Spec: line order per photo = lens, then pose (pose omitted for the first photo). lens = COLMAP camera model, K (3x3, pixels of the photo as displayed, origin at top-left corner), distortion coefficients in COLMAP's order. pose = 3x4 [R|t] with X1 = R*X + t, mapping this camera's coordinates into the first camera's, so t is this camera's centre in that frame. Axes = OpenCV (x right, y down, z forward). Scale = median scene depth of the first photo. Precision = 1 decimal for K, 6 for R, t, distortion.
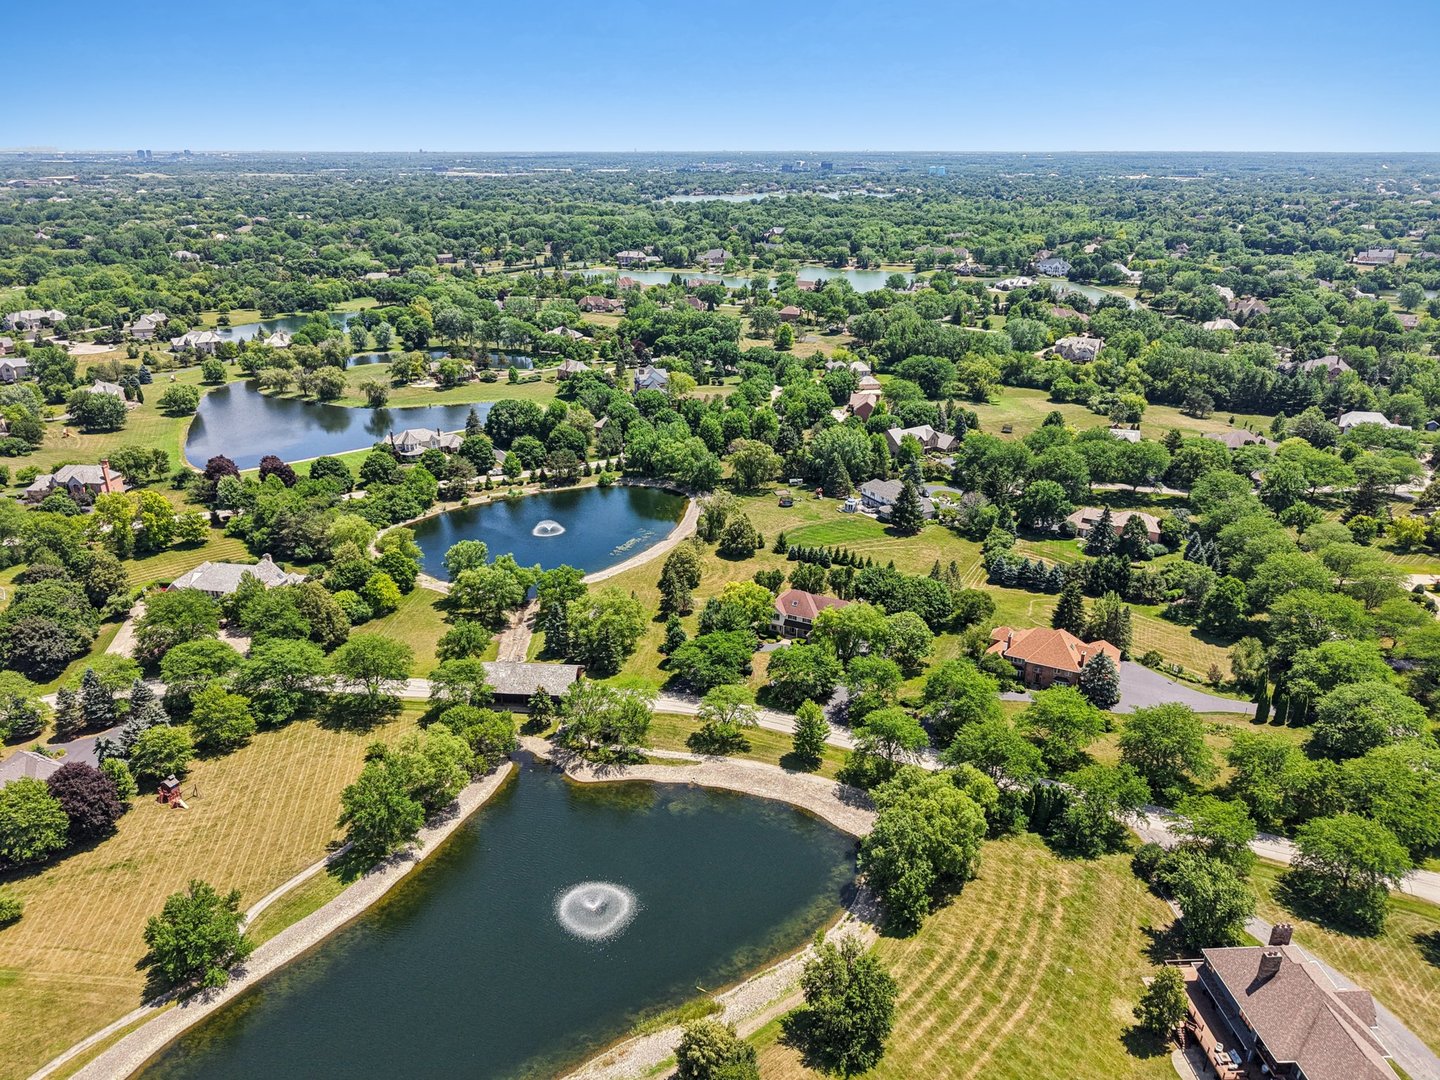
lens RADIAL K [[999.8, 0, 720.0], [0, 999.8, 540.0], [0, 0, 1]] dist [0.072816, -0.168598]
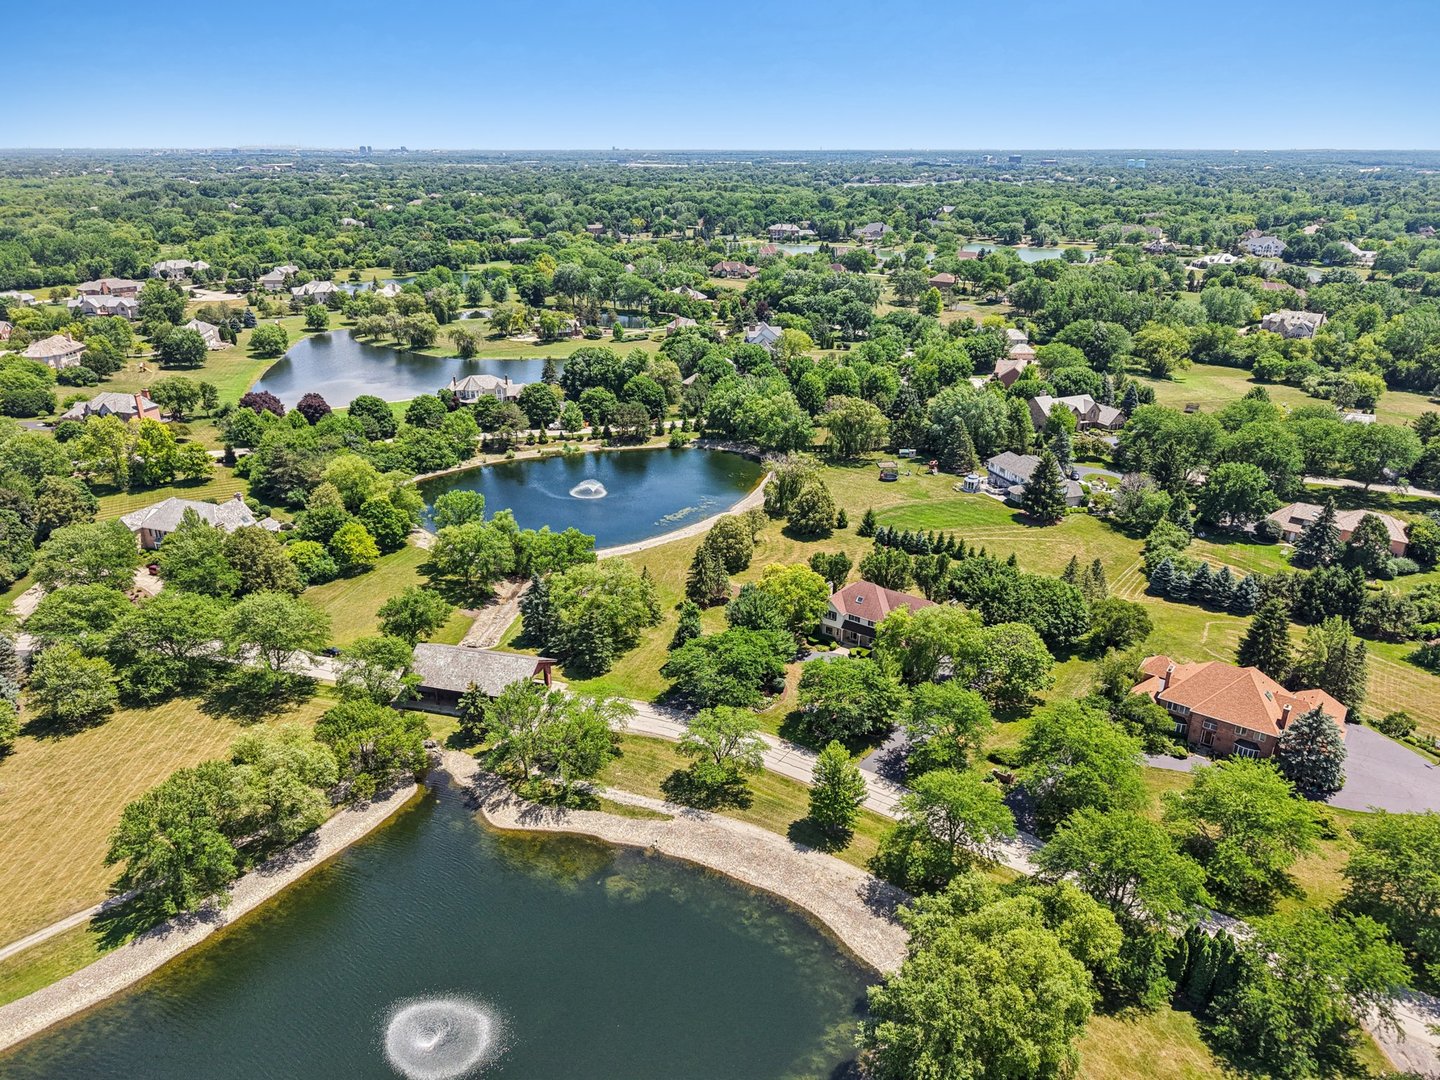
lens RADIAL K [[986.3, 0, 720.0], [0, 986.3, 540.0], [0, 0, 1]] dist [0.004472, 0.001249]
pose [[0.984068, 0.067257, -0.164582, 0.073525], [-0.066970, 0.997728, 0.007298, 0.018206], [0.164699, 0.003840, 0.986336, 0.230891]]
